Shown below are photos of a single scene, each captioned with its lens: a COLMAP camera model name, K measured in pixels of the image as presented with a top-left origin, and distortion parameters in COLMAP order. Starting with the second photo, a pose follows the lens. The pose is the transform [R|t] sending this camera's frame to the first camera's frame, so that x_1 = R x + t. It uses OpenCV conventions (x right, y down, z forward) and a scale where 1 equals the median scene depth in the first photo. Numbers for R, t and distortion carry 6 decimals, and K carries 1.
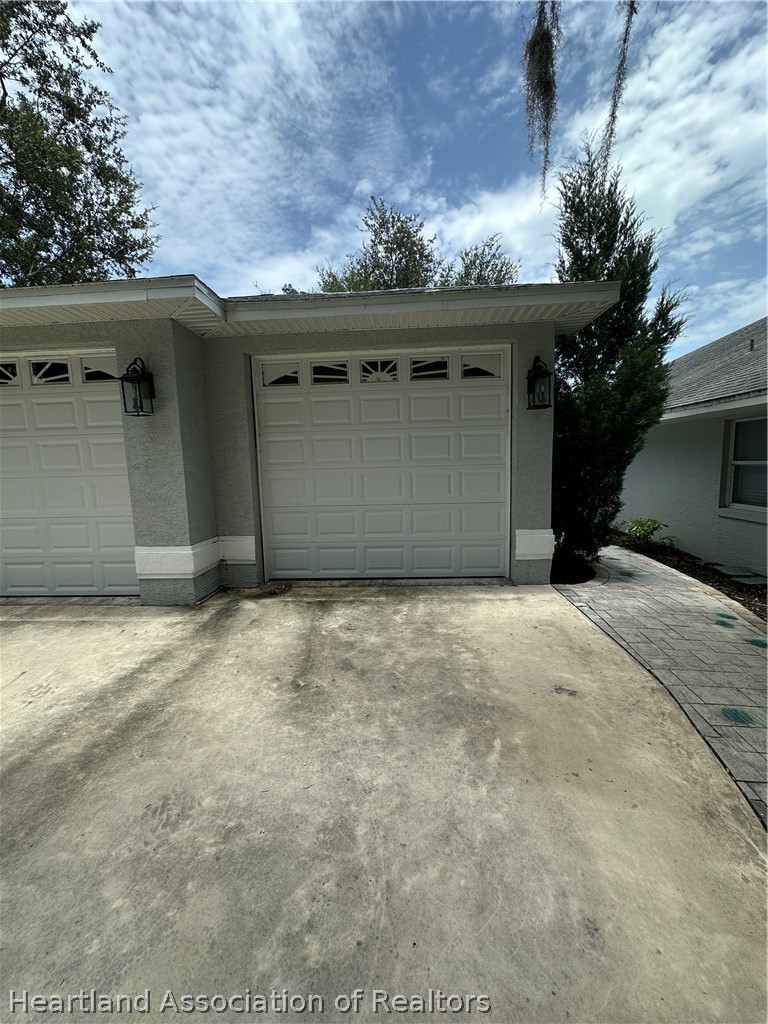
lens RADIAL K [[409.5, 0, 384.0], [0, 409.5, 512.0], [0, 0, 1]] dist [-0.001901, 0.000104]
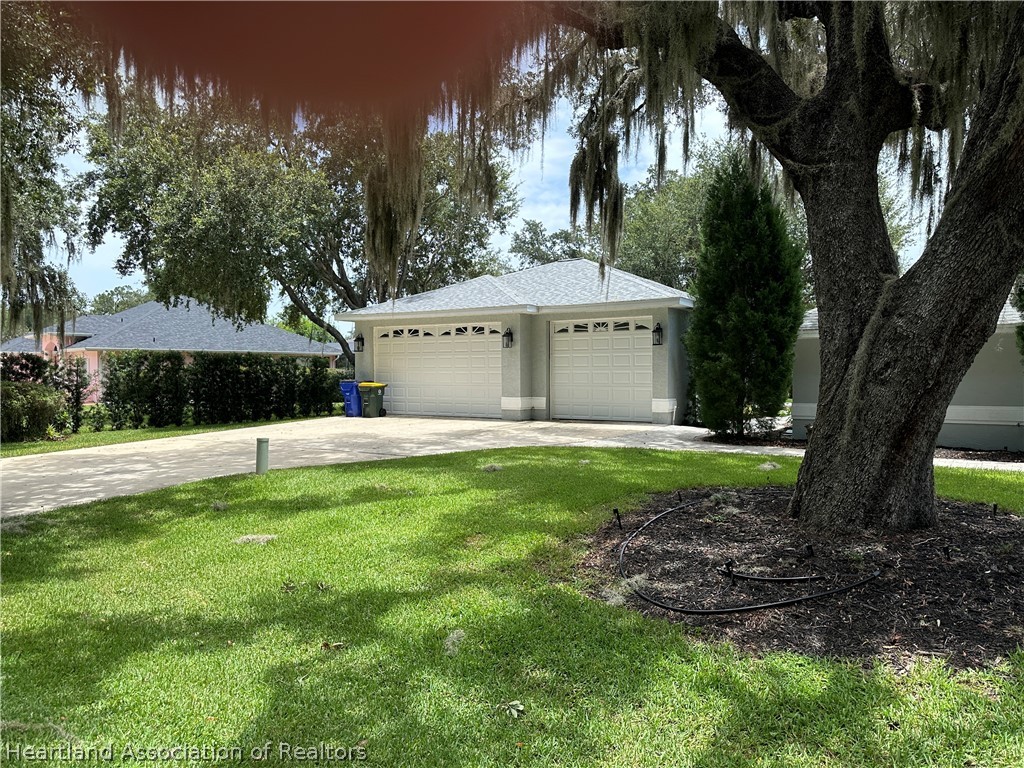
lens RADIAL K [[716.3, 0, 512.0], [0, 716.3, 384.0], [0, 0, 1]] dist [0.154164, -0.239791]
pose [[0.880968, 0.031910, -0.472099, 1.486363], [-0.076904, 0.994114, -0.076315, 0.320920], [0.466885, 0.103538, 0.878236, -2.771103]]
